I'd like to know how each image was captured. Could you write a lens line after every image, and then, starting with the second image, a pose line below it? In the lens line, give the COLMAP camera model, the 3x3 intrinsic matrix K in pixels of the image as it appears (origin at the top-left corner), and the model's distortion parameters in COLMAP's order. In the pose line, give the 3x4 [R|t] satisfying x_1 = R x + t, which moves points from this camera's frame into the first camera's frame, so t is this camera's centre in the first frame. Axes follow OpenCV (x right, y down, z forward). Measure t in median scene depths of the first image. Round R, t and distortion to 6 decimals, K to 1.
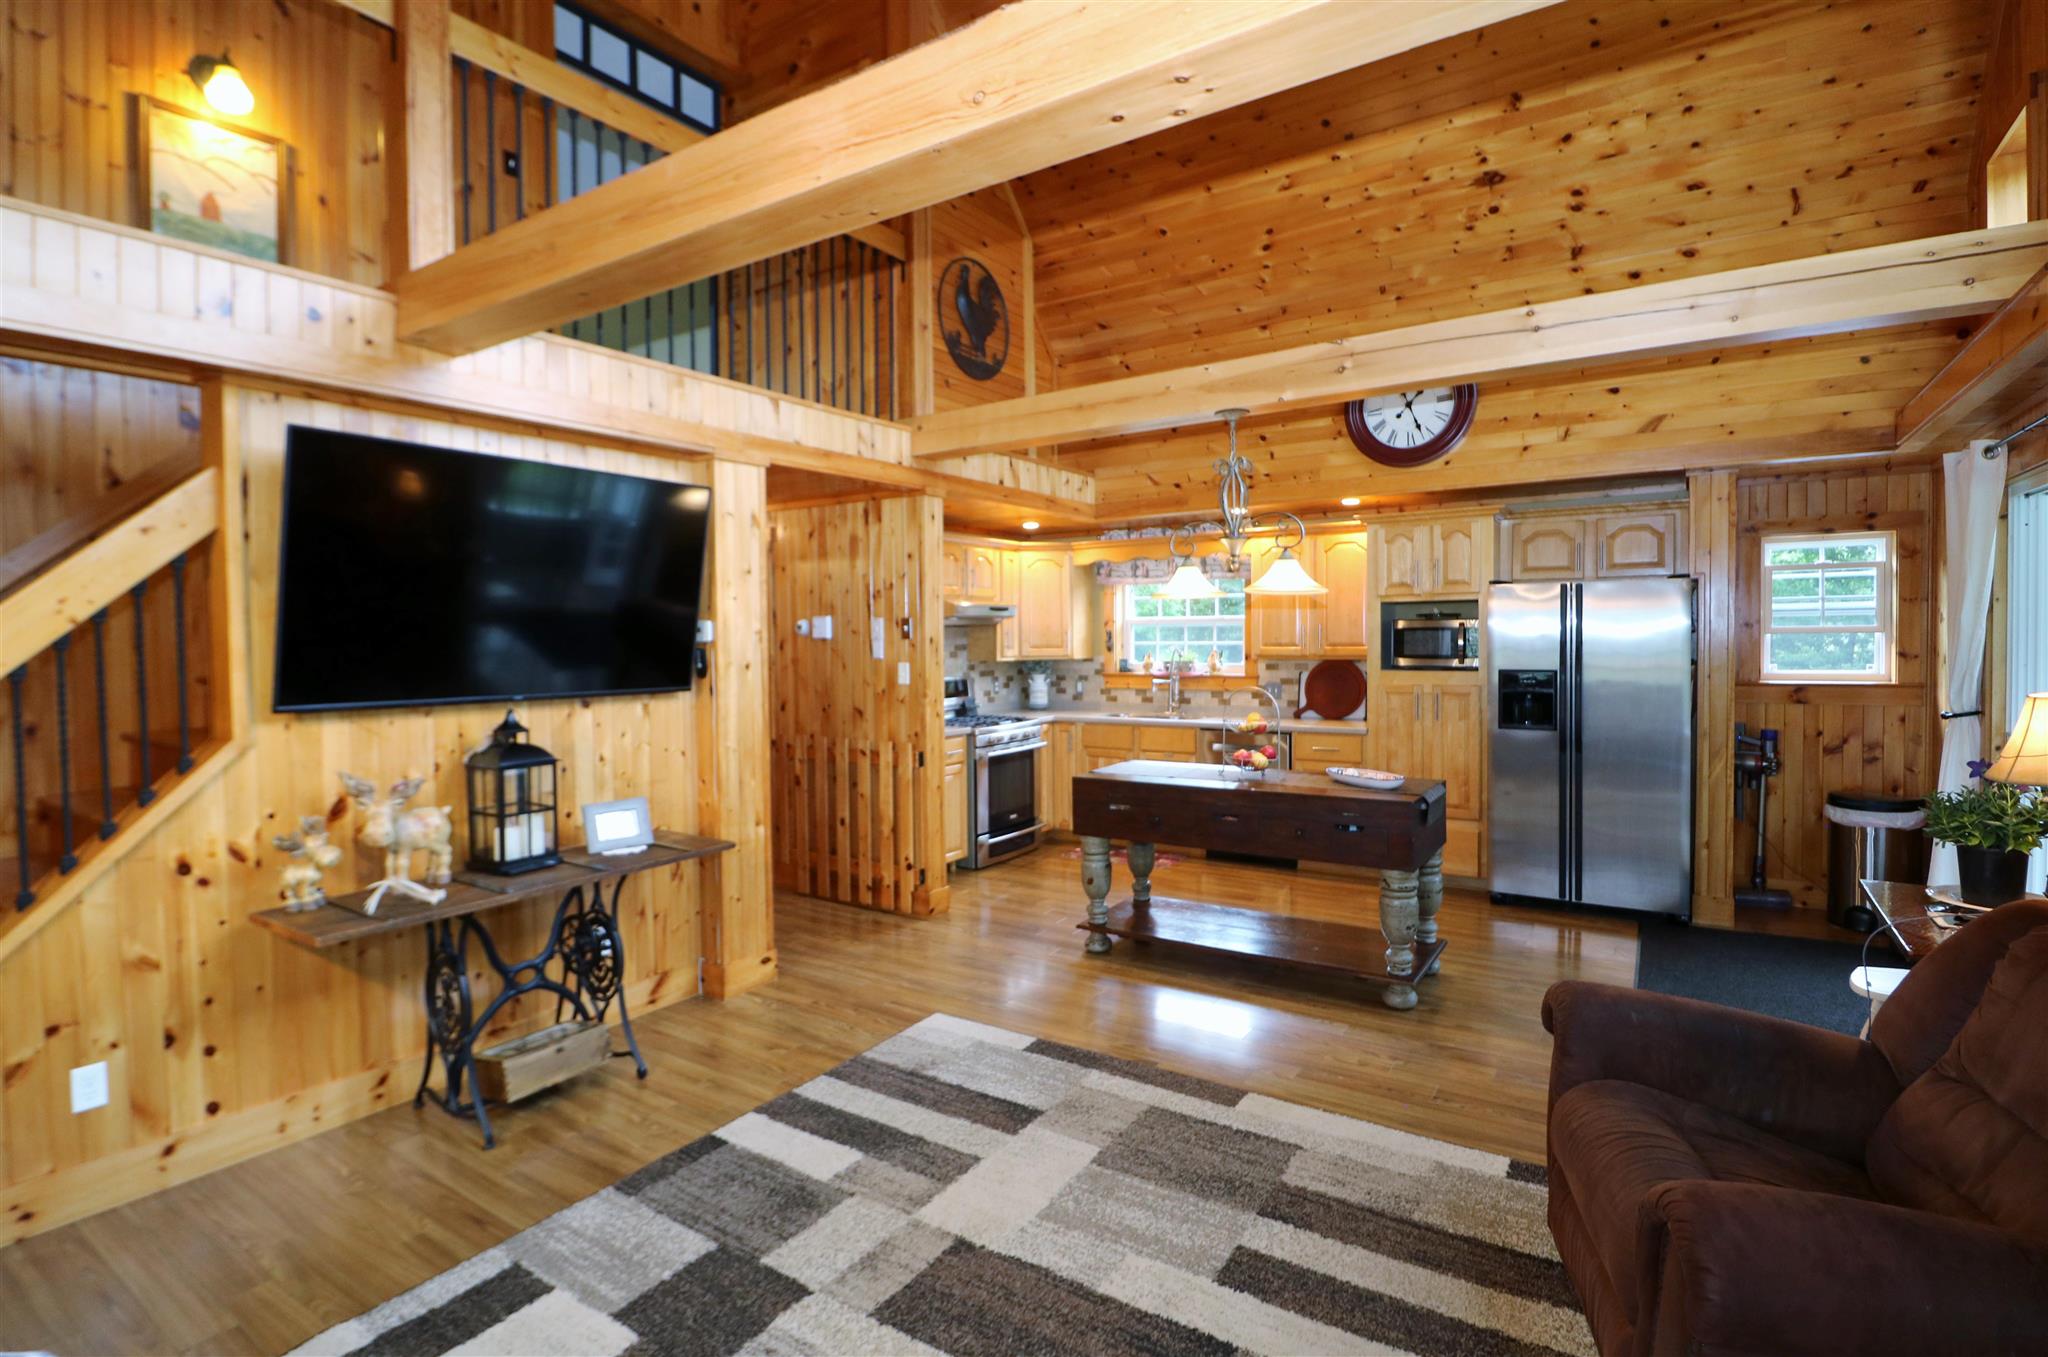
lens RADIAL K [[985.6, 0, 1019.3], [0, 985.6, 660.9], [0, 0, 1]] dist [-0.000789, -0.001027]
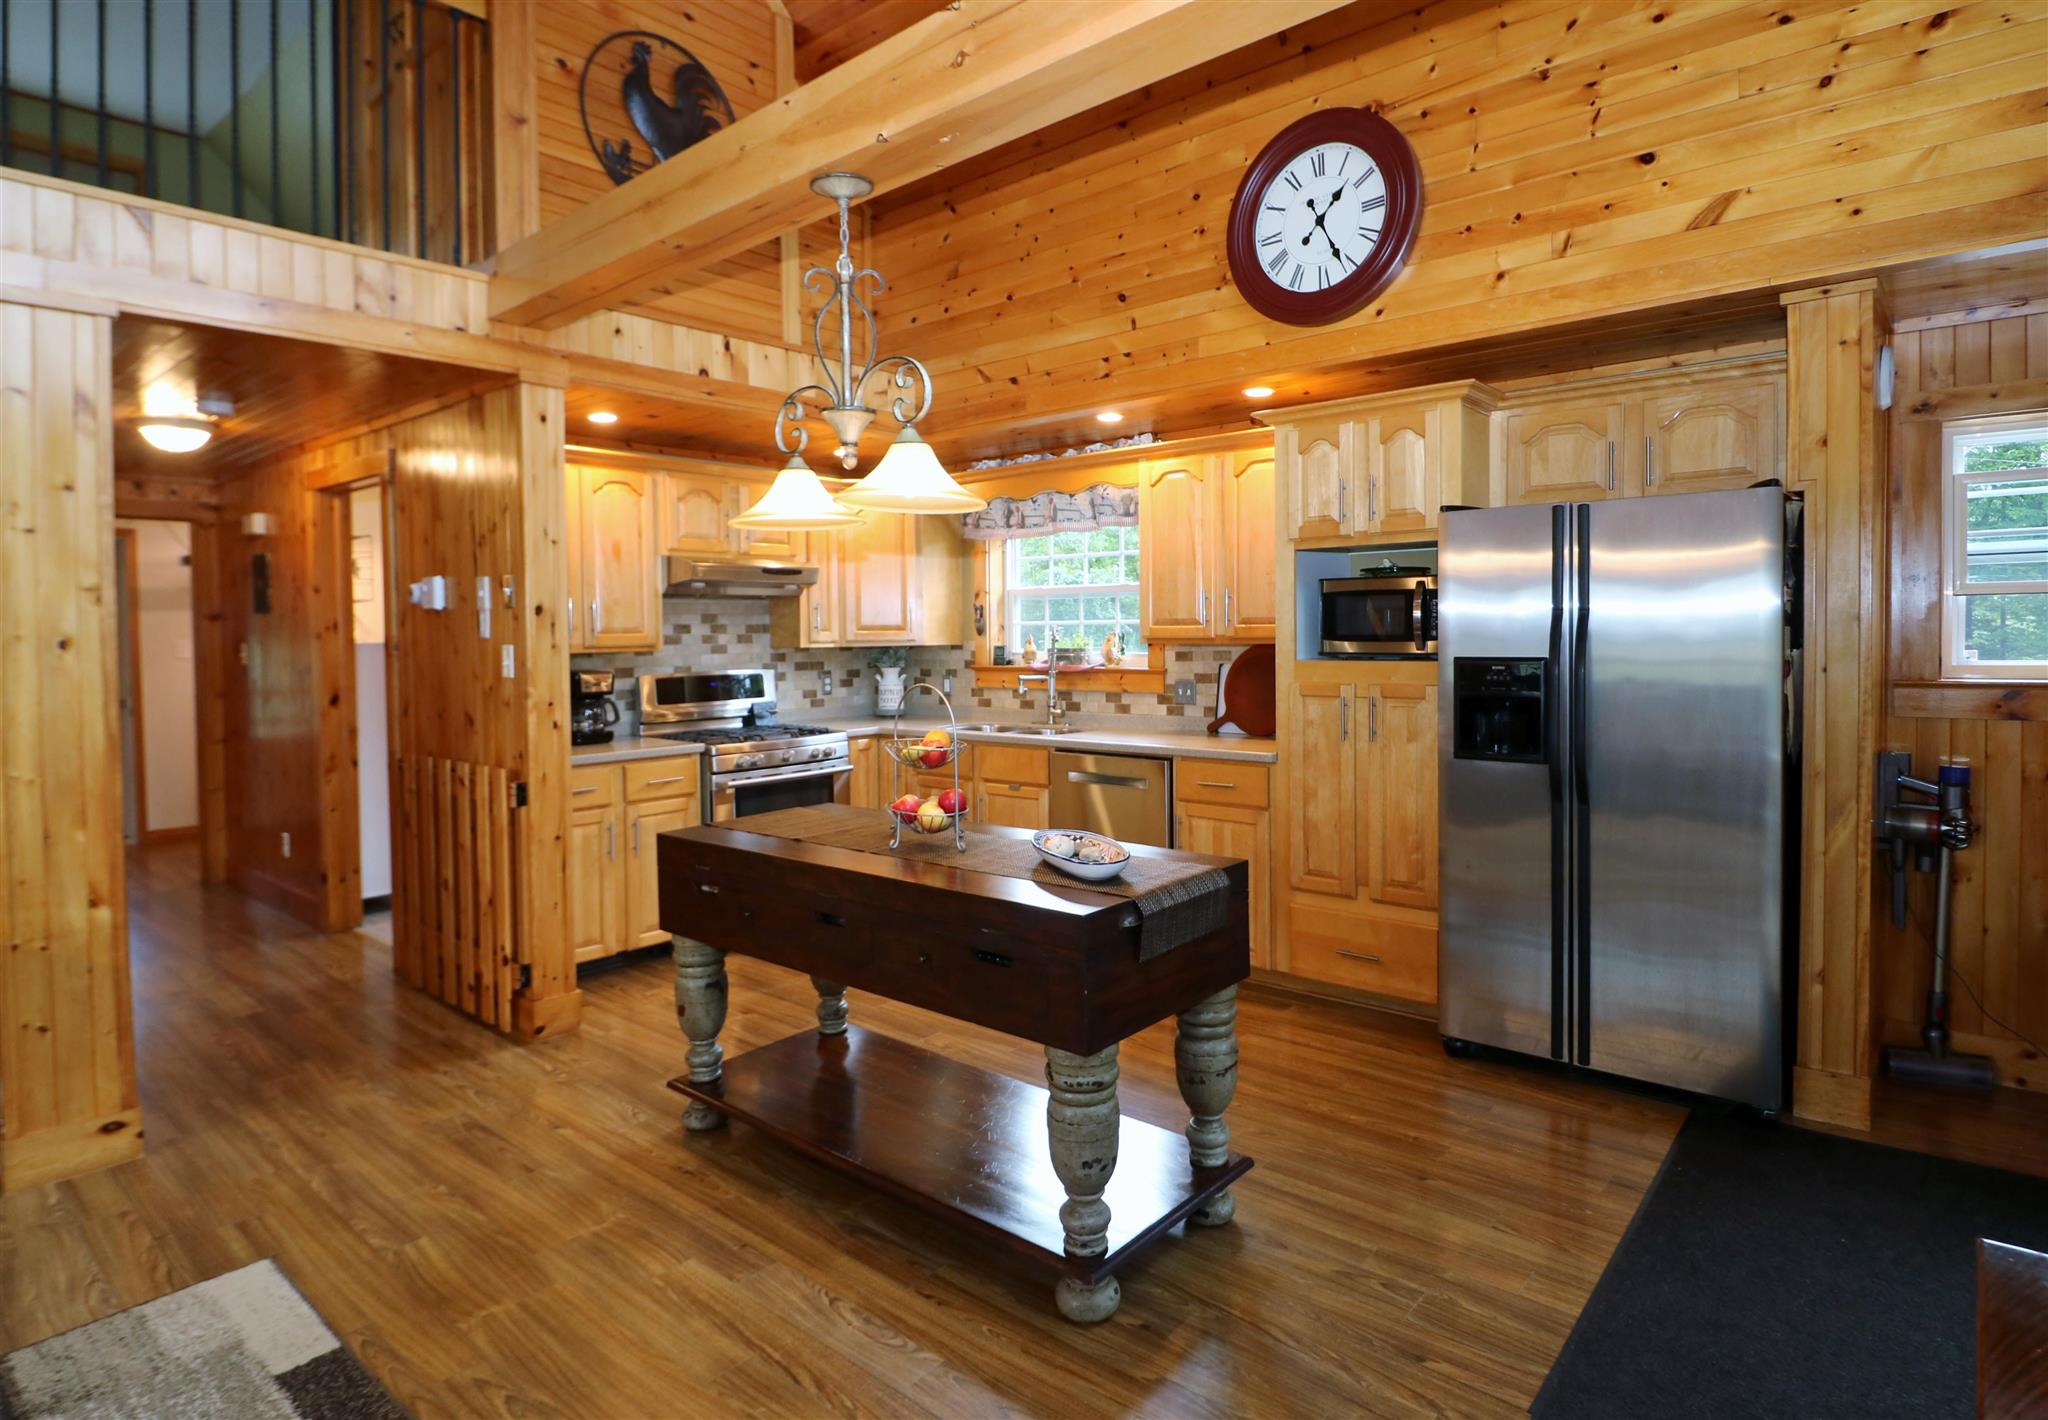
lens RADIAL K [[1102.0, 0, 1039.7], [0, 1102.0, 656.2], [0, 0, 1]] dist [-0.006310, -0.004974]
pose [[0.993191, 0.002390, -0.116474, 0.312188], [-0.002738, 0.999992, -0.002833, 0.010612], [0.116466, 0.003133, 0.993190, 0.318087]]
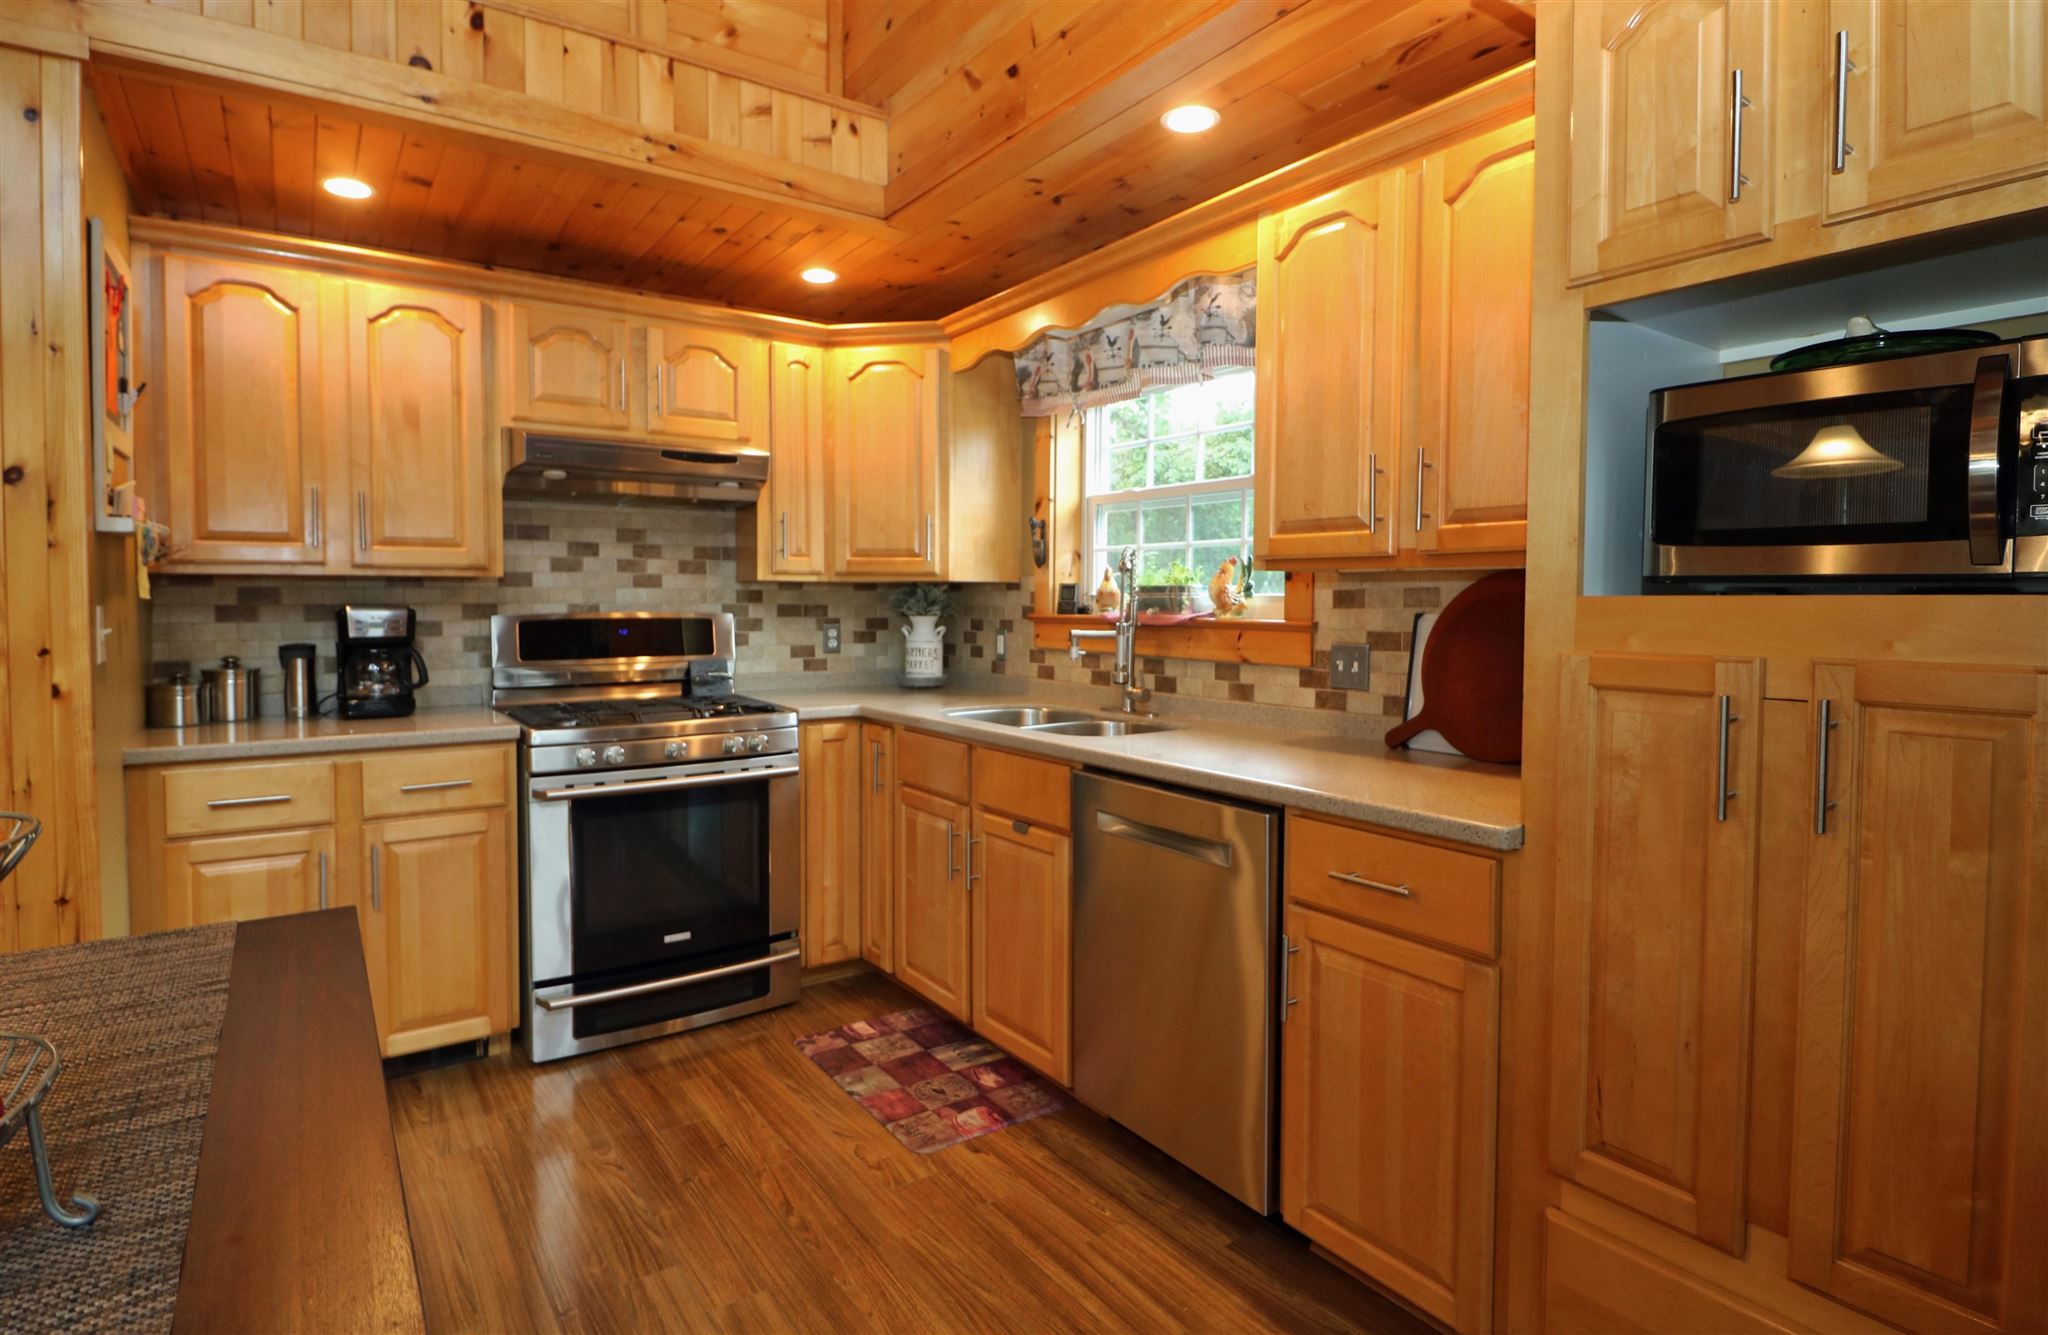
lens RADIAL K [[1045.6, 0, 1040.4], [0, 1045.6, 630.2], [0, 0, 1]] dist [-0.006786, -0.000611]
pose [[0.934232, 0.026059, -0.355713, 0.363078], [-0.024517, 0.999660, 0.008844, 0.021134], [0.355823, 0.000459, 0.934553, 0.774512]]
